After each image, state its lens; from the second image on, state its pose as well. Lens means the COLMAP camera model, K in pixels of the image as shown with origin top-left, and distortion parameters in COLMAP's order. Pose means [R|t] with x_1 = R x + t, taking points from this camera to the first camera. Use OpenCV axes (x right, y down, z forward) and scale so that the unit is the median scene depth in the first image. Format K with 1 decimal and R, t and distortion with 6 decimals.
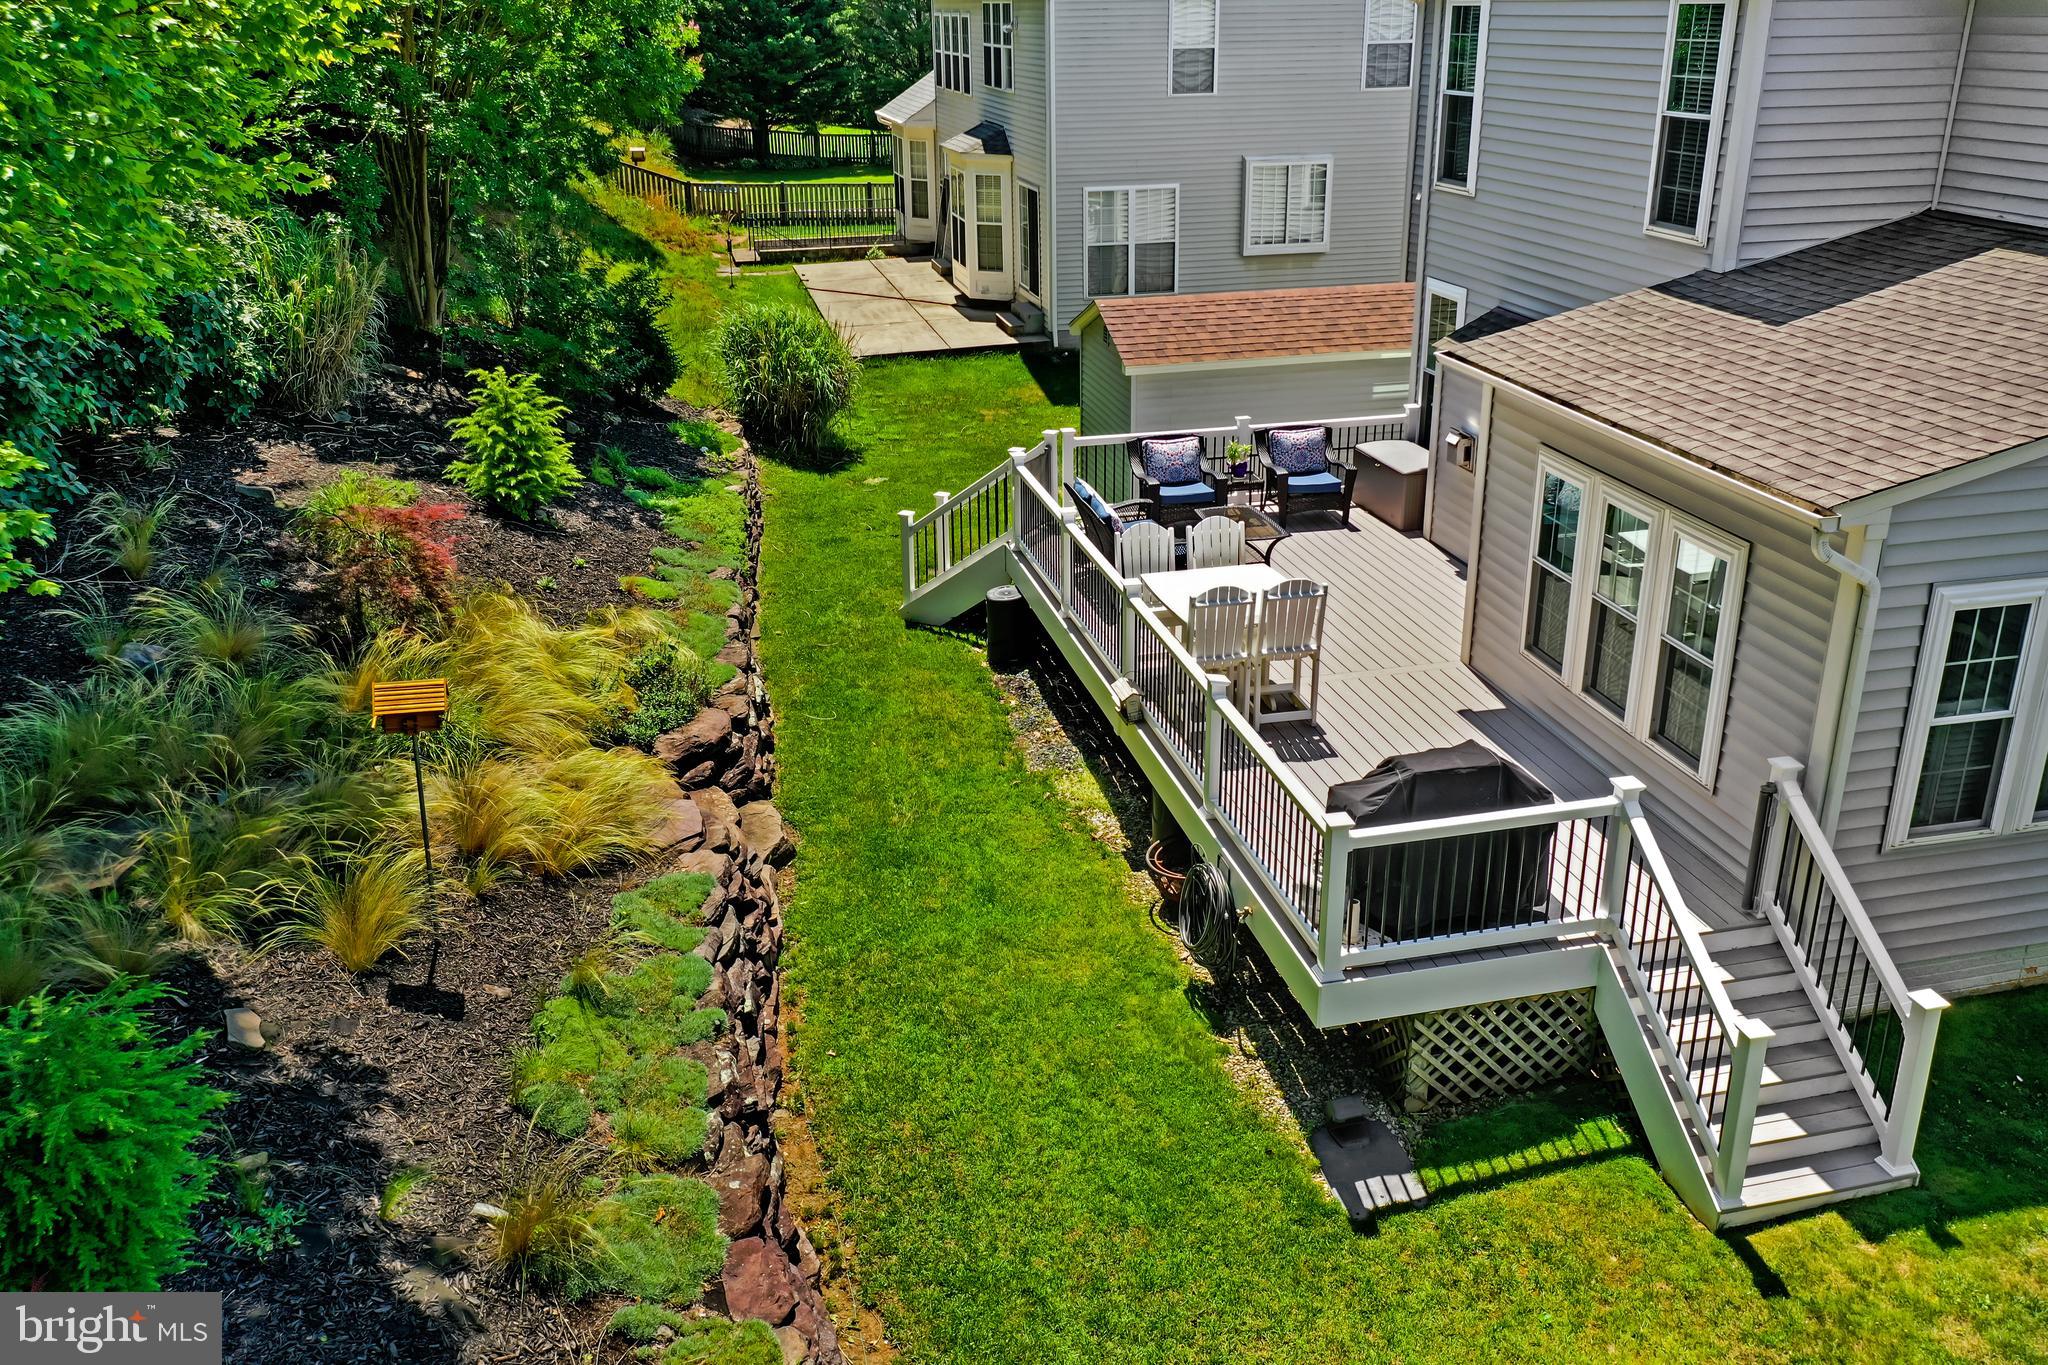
lens RADIAL K [[1602.3, 0, 1024.7], [0, 1602.3, 675.5], [0, 0, 1]] dist [0.008686, 0.004931]
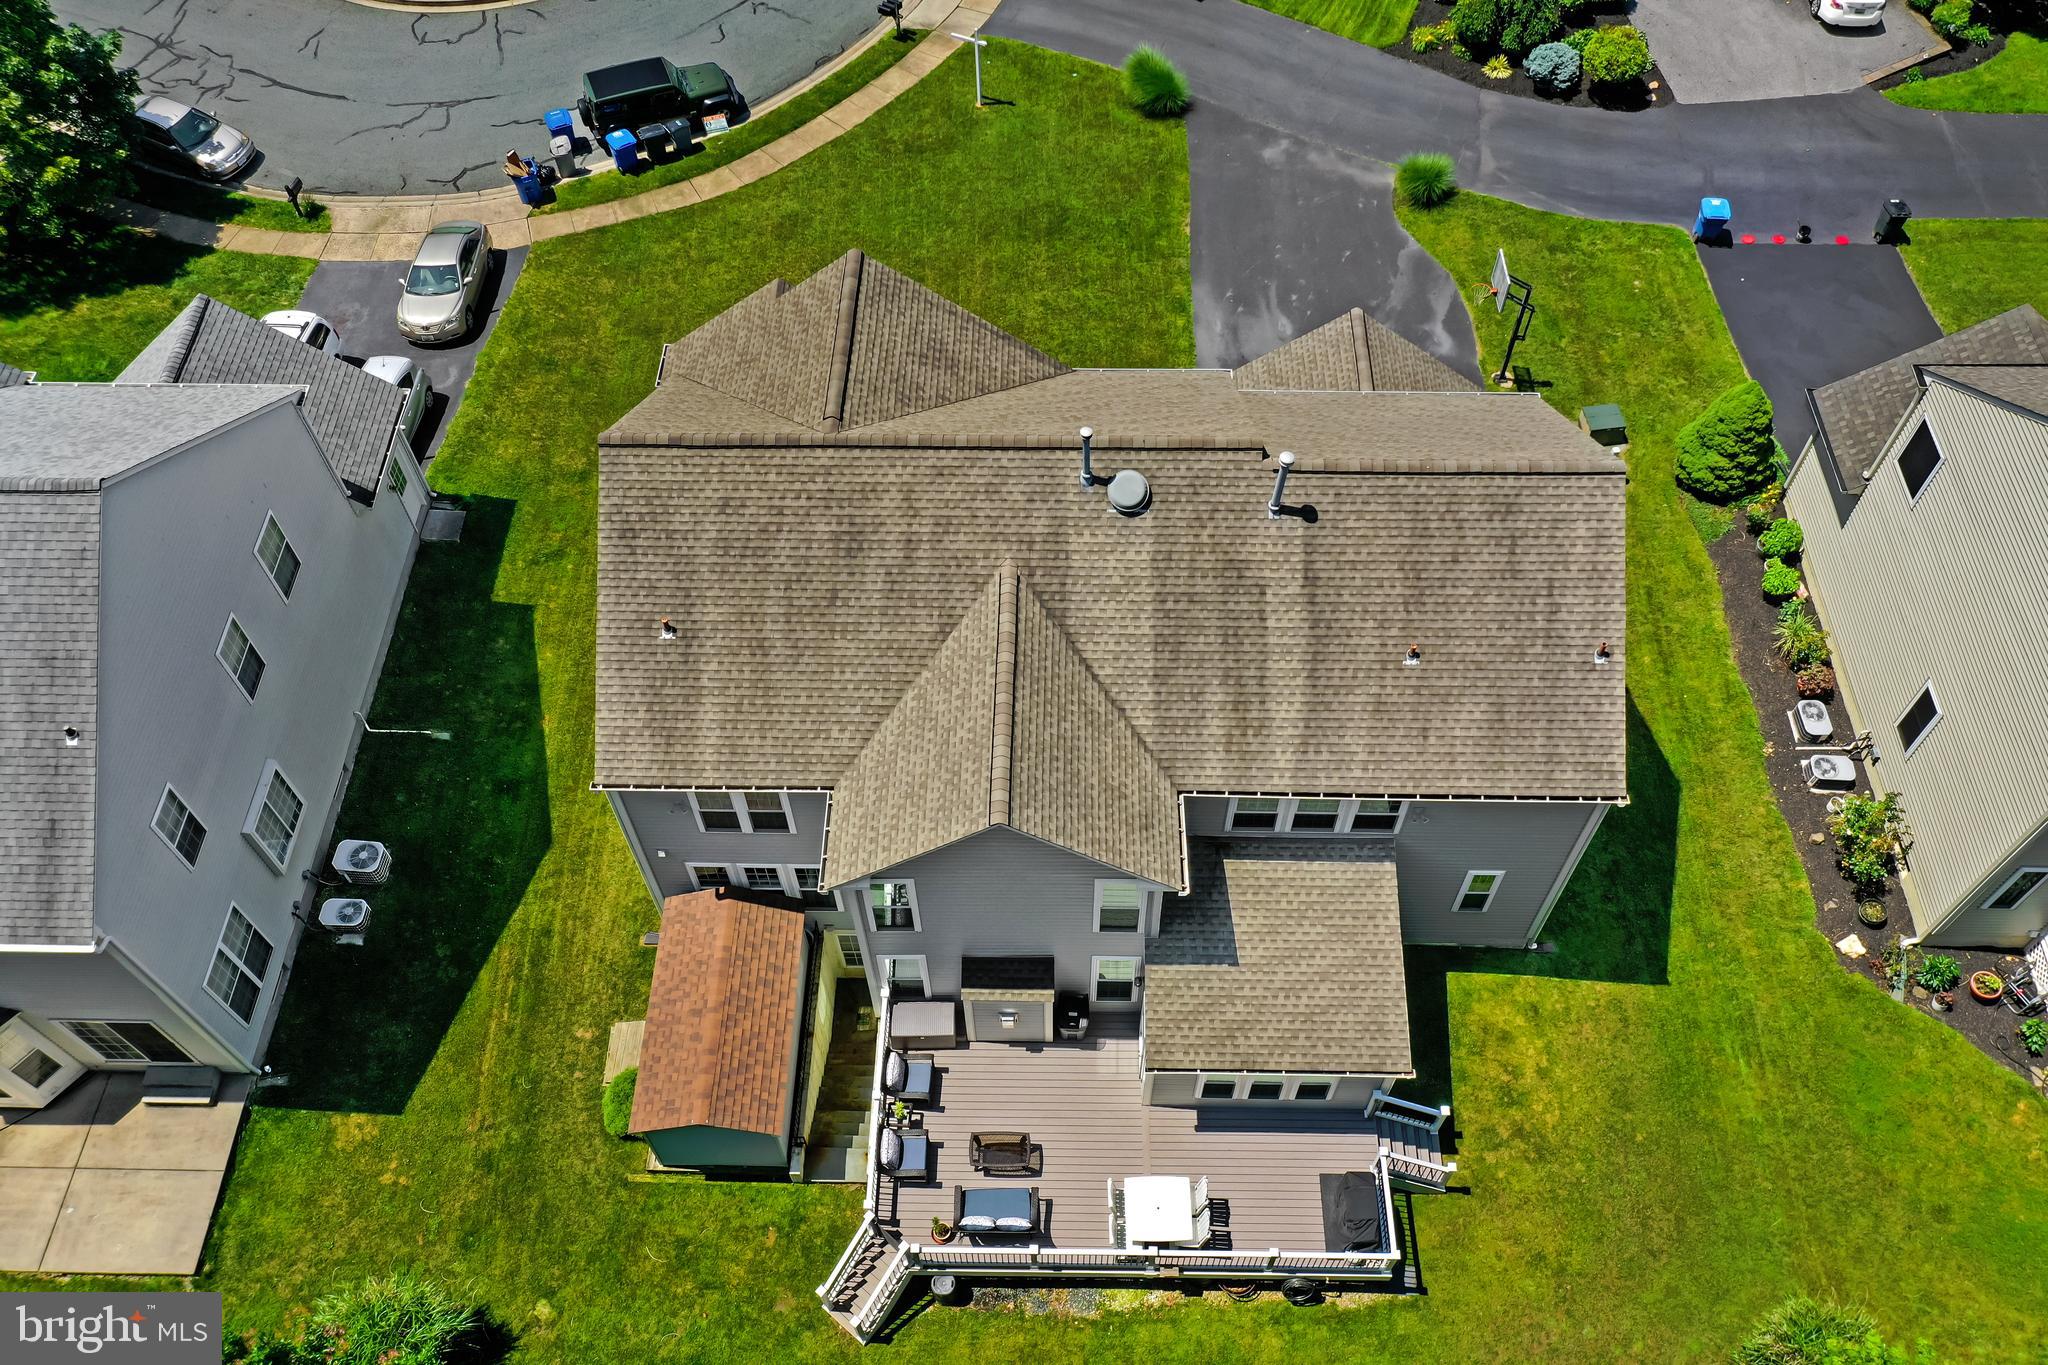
lens RADIAL K [[1602.3, 0, 1031.1], [0, 1602.3, 682.2], [0, 0, 1]] dist [0.008686, 0.004931]
pose [[0.236896, -0.784318, 0.573346, -0.663772], [0.376197, 0.618160, 0.690185, -2.261347], [-0.895744, 0.052189, 0.441497, 0.169001]]
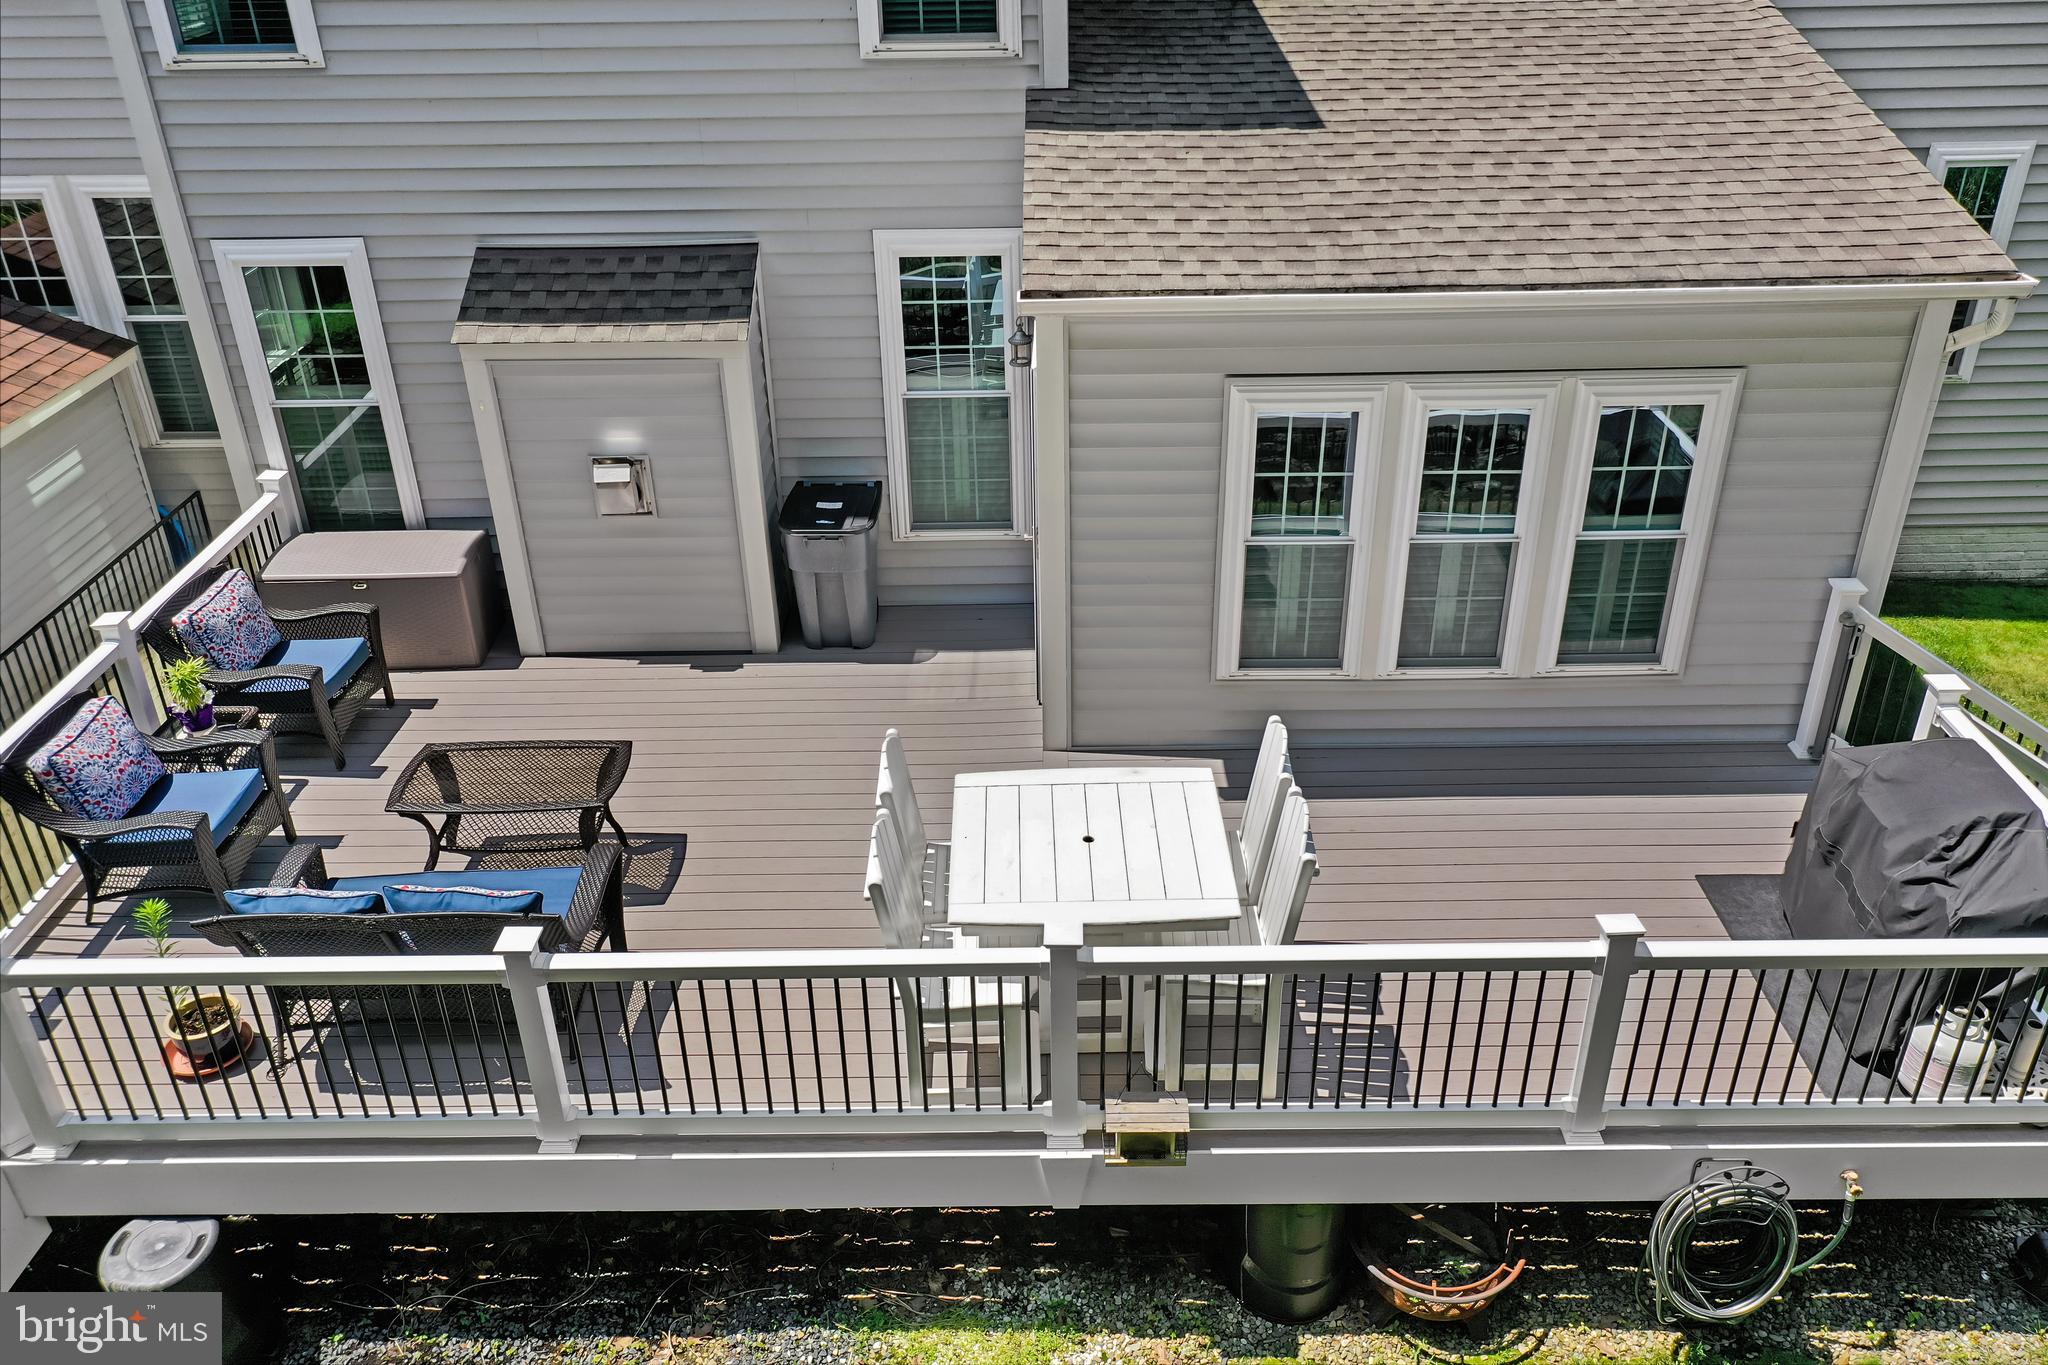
lens RADIAL K [[1602.3, 0, 1019.8], [0, 1602.3, 682.3], [0, 0, 1]] dist [0.008686, 0.004931]
pose [[0.228479, -0.455664, 0.860330, -0.333387], [0.379019, 0.855617, 0.352512, -0.320426], [-0.896740, 0.245539, 0.368196, 0.891229]]
